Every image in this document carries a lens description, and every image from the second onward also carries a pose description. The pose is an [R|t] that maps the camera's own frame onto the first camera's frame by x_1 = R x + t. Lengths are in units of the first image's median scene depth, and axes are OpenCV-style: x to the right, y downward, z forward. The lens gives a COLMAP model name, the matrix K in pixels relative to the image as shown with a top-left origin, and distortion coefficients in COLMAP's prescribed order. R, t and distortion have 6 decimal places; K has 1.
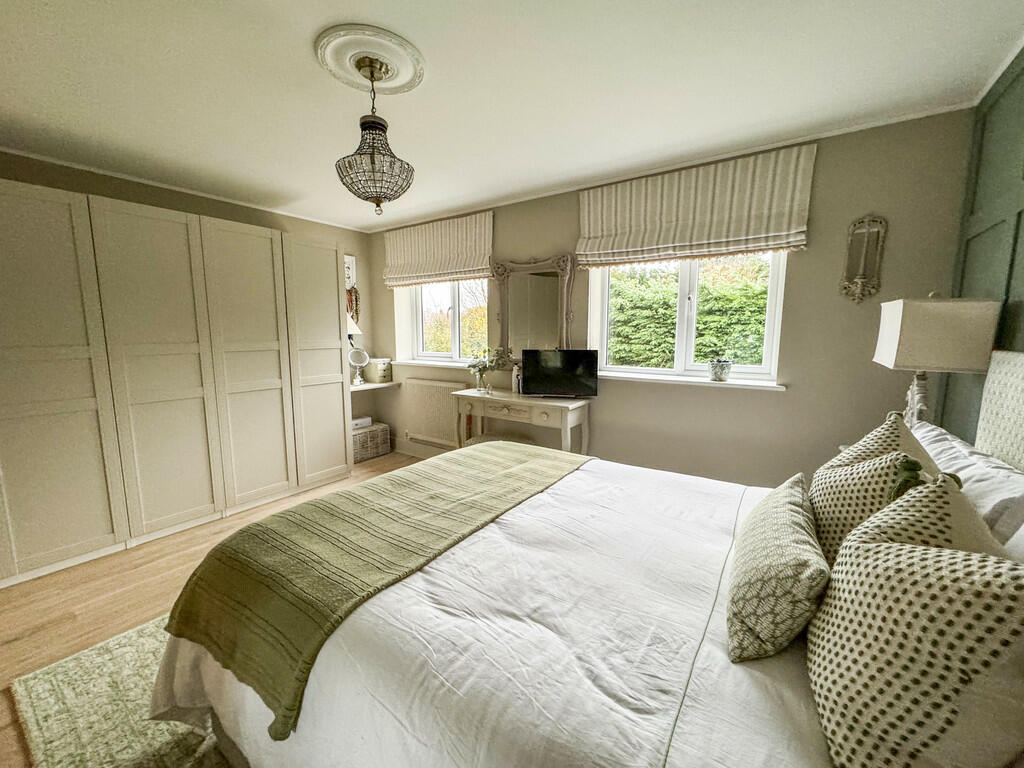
lens RADIAL K [[415.5, 0, 514.5], [0, 415.5, 387.8], [0, 0, 1]] dist [-0.001453, -0.000337]
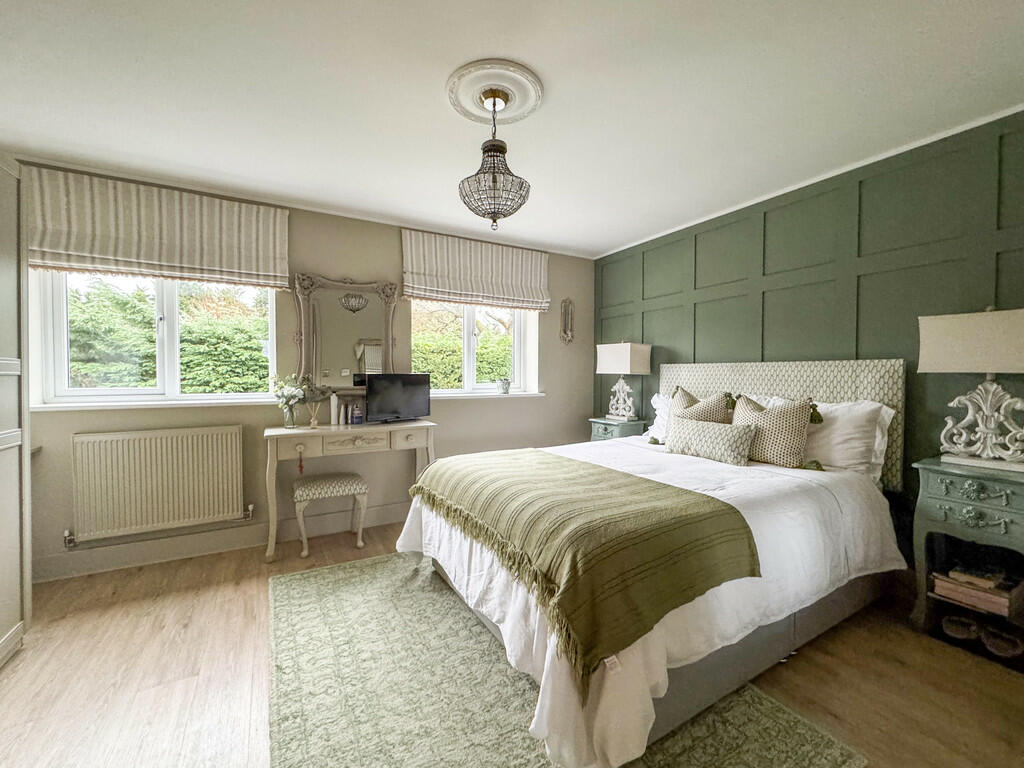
lens RADIAL K [[415.5, 0, 514.5], [0, 415.5, 387.8], [0, 0, 1]] dist [-0.001453, -0.000337]
pose [[0.422890, -0.032041, 0.905614, -0.710208], [0.127107, 0.991592, -0.024272, 0.002854], [-0.897222, 0.125374, 0.423407, 0.329251]]
